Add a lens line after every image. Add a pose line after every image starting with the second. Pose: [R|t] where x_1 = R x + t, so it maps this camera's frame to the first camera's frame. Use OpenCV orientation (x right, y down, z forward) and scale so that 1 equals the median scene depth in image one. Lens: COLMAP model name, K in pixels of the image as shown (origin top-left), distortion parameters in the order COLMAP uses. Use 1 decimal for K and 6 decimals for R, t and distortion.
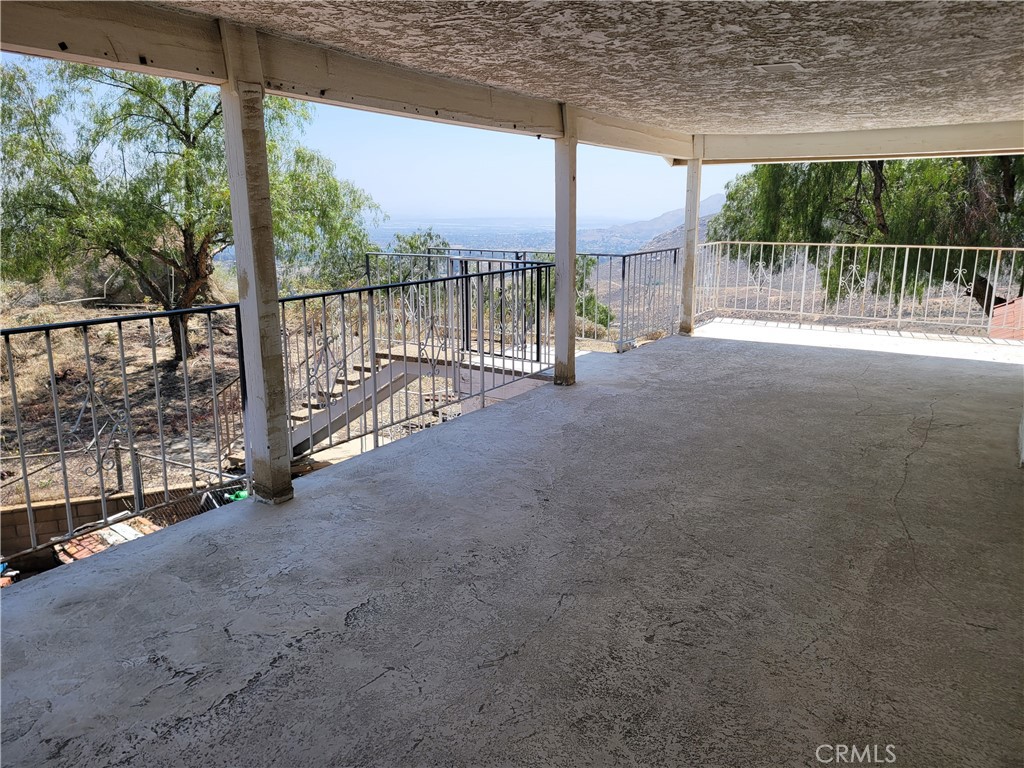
lens RADIAL K [[762.1, 0, 513.0], [0, 762.1, 382.0], [0, 0, 1]] dist [0.052035, -0.037872]
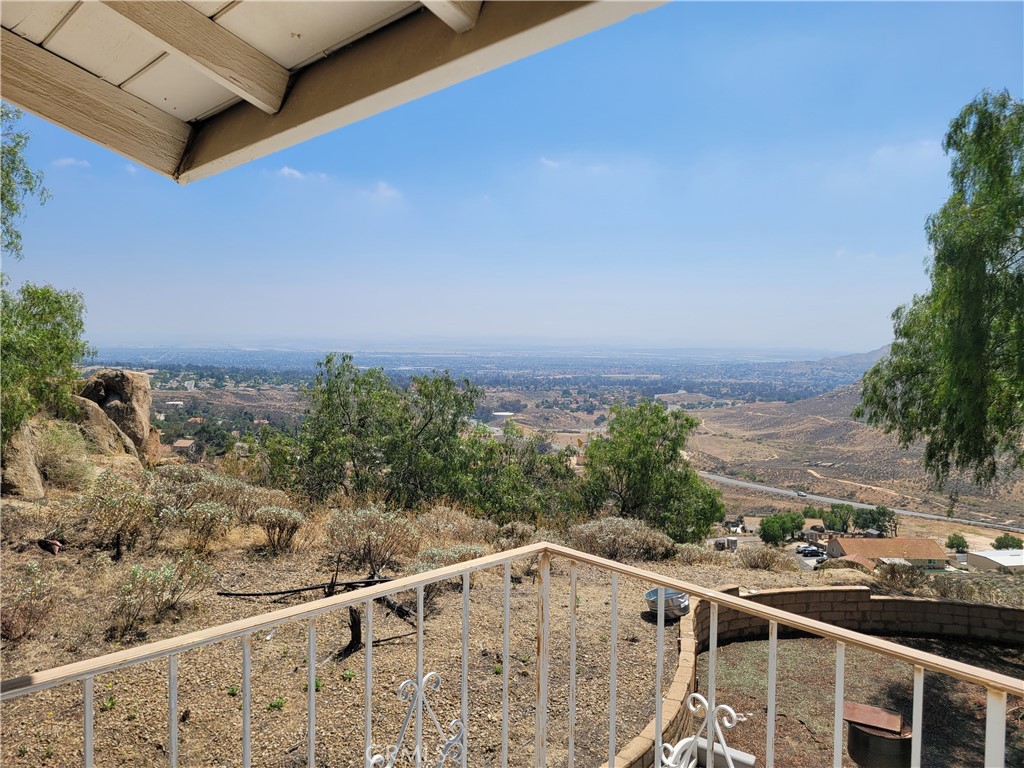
lens RADIAL K [[762.1, 0, 510.2], [0, 762.1, 385.8], [0, 0, 1]] dist [0.052035, -0.037872]
pose [[0.966201, 0.023249, -0.256740, 0.145596], [-0.064290, 0.986188, -0.152642, -0.090336], [0.249645, 0.163989, 0.954351, 0.365738]]
